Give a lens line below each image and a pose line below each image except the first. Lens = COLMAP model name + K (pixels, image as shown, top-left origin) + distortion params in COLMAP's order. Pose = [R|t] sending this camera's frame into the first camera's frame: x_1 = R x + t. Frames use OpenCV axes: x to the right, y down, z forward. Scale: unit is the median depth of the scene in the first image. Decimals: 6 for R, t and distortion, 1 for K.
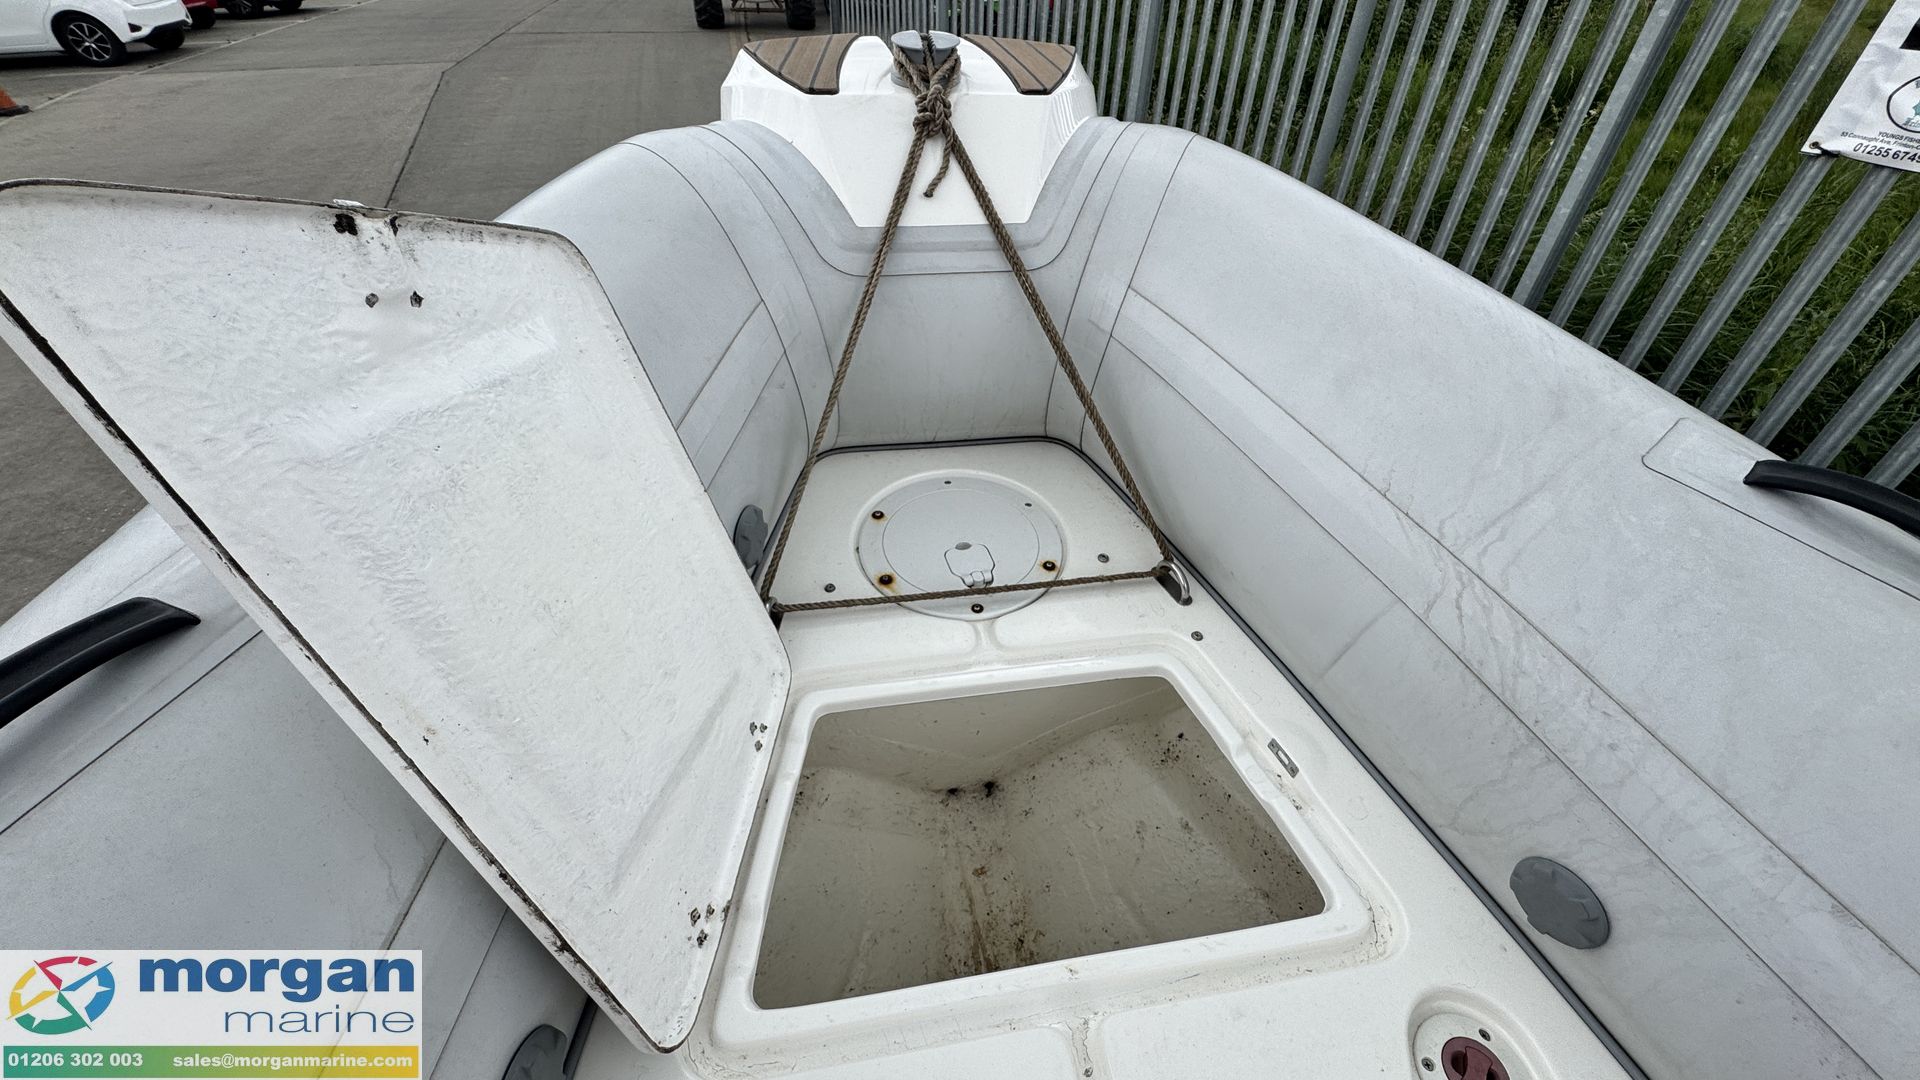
lens RADIAL K [[767.4, 0, 960.0], [0, 767.4, 540.0], [0, 0, 1]] dist [-0.002107, 0.000311]
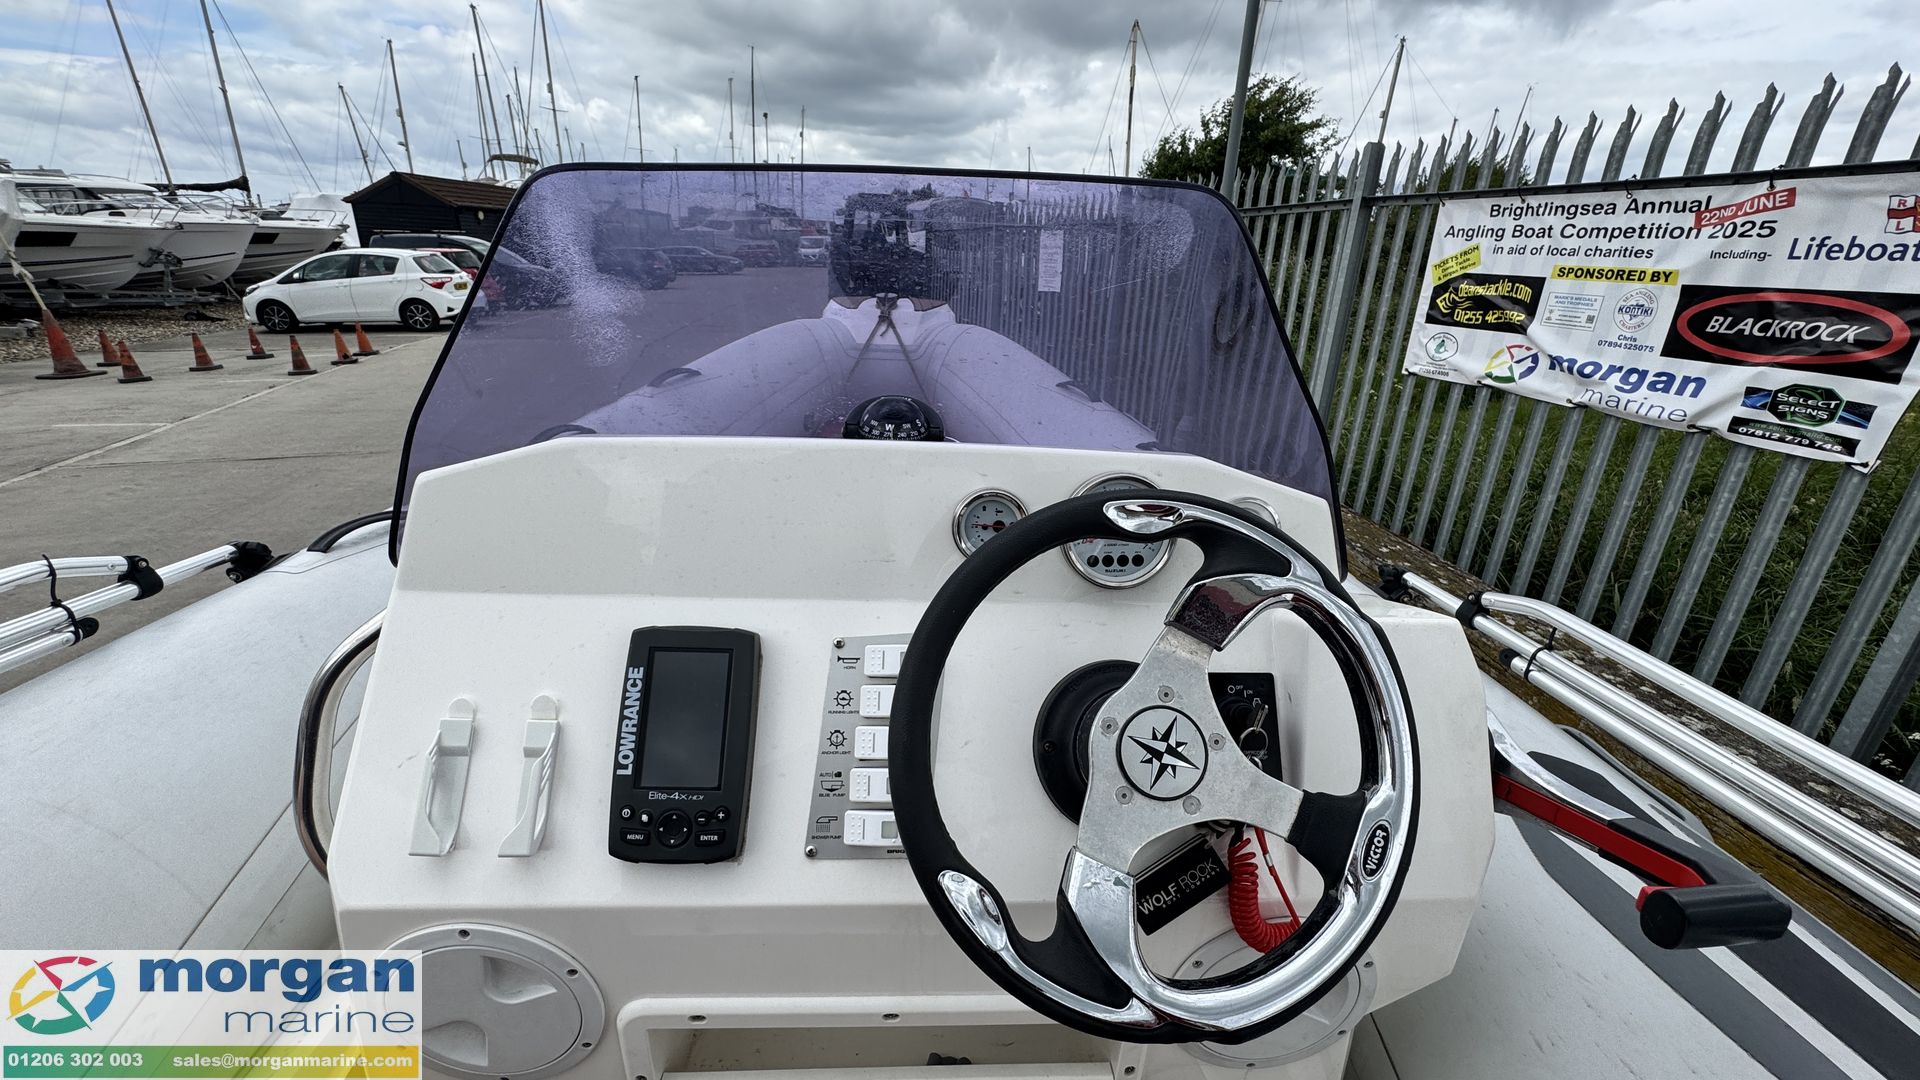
lens RADIAL K [[767.4, 0, 960.0], [0, 767.4, 540.0], [0, 0, 1]] dist [-0.002107, 0.000311]
pose [[0.992621, 0.062560, -0.103876, 0.073008], [-0.092921, 0.942805, -0.320131, 0.145209], [0.077907, 0.327421, 0.941661, -0.184448]]
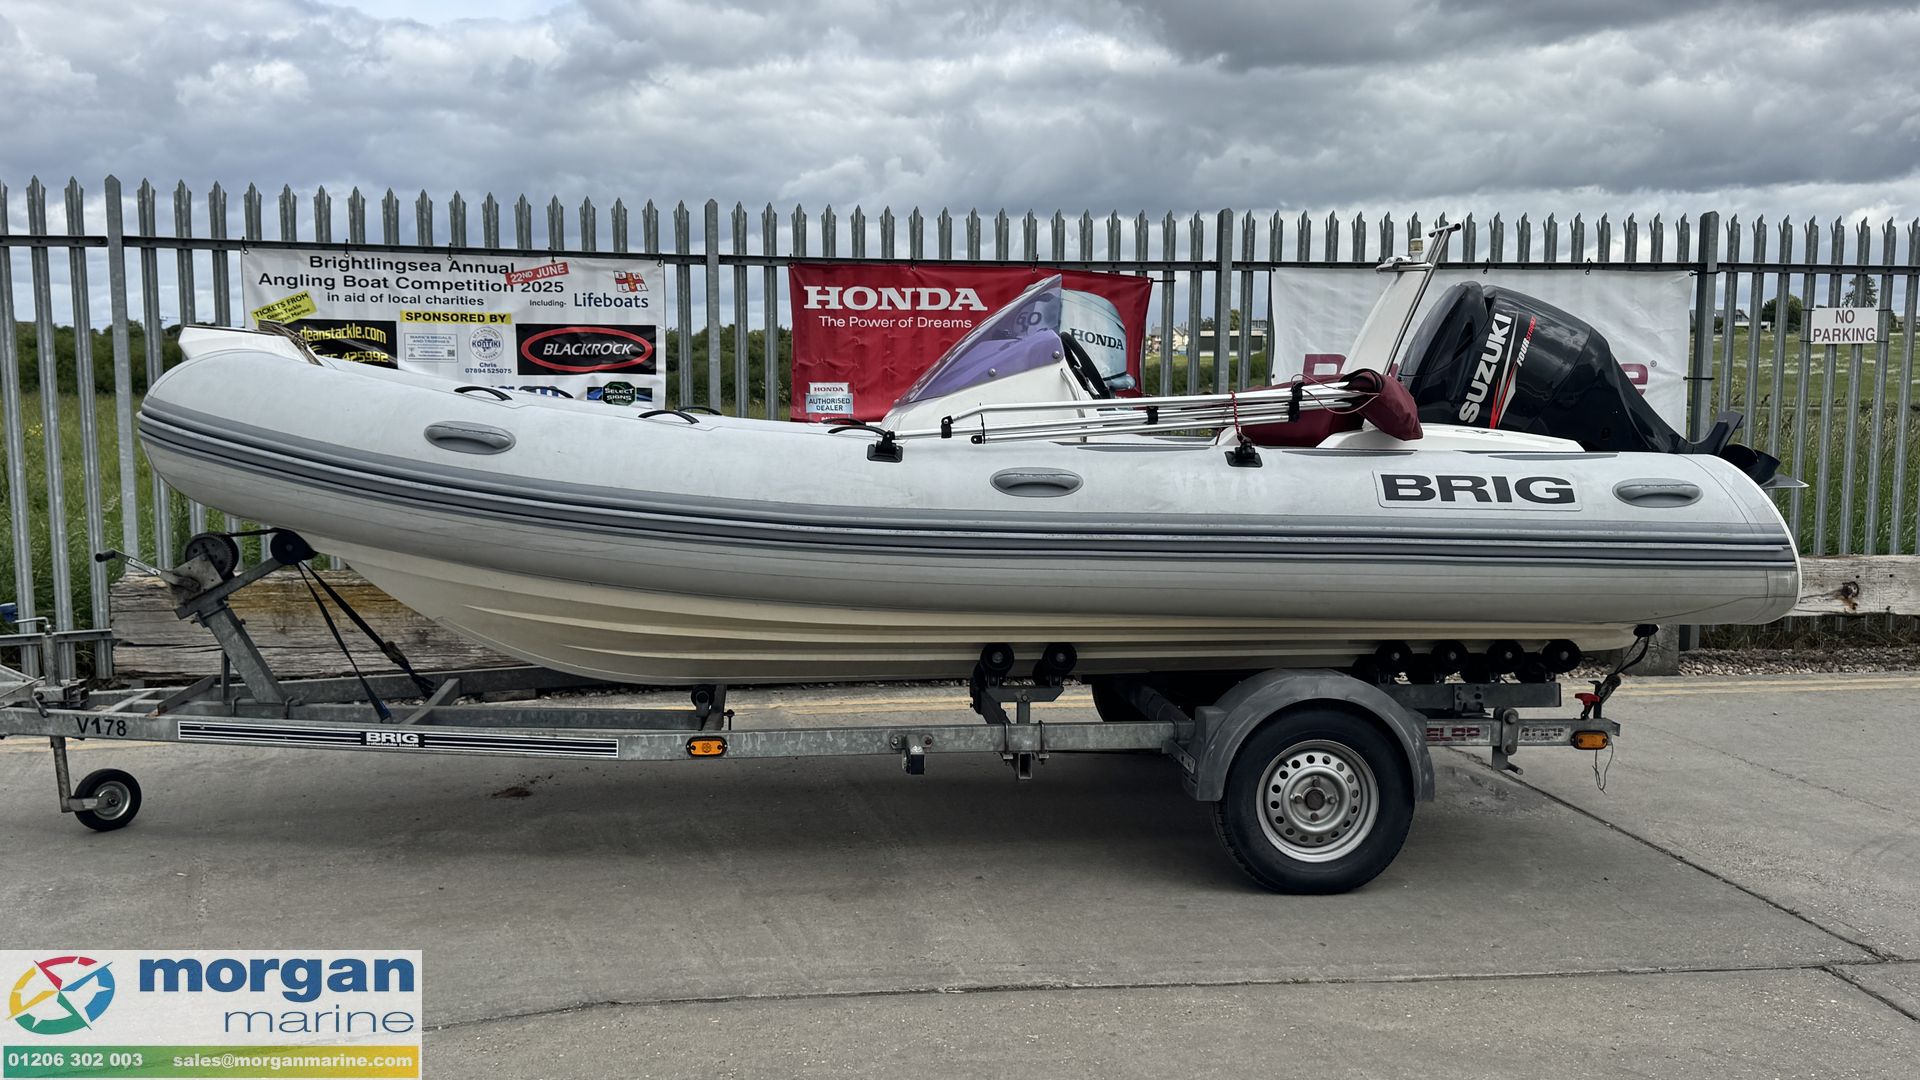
lens RADIAL K [[1613.4, 0, 971.3], [0, 1613.4, 539.3], [0, 0, 1]] dist [0.014456, -0.001242]
pose [[0.078178, -0.117525, 0.989988, -0.593772], [0.628113, 0.776954, 0.042634, 0.133370], [-0.774185, 0.618491, 0.134560, -0.142450]]
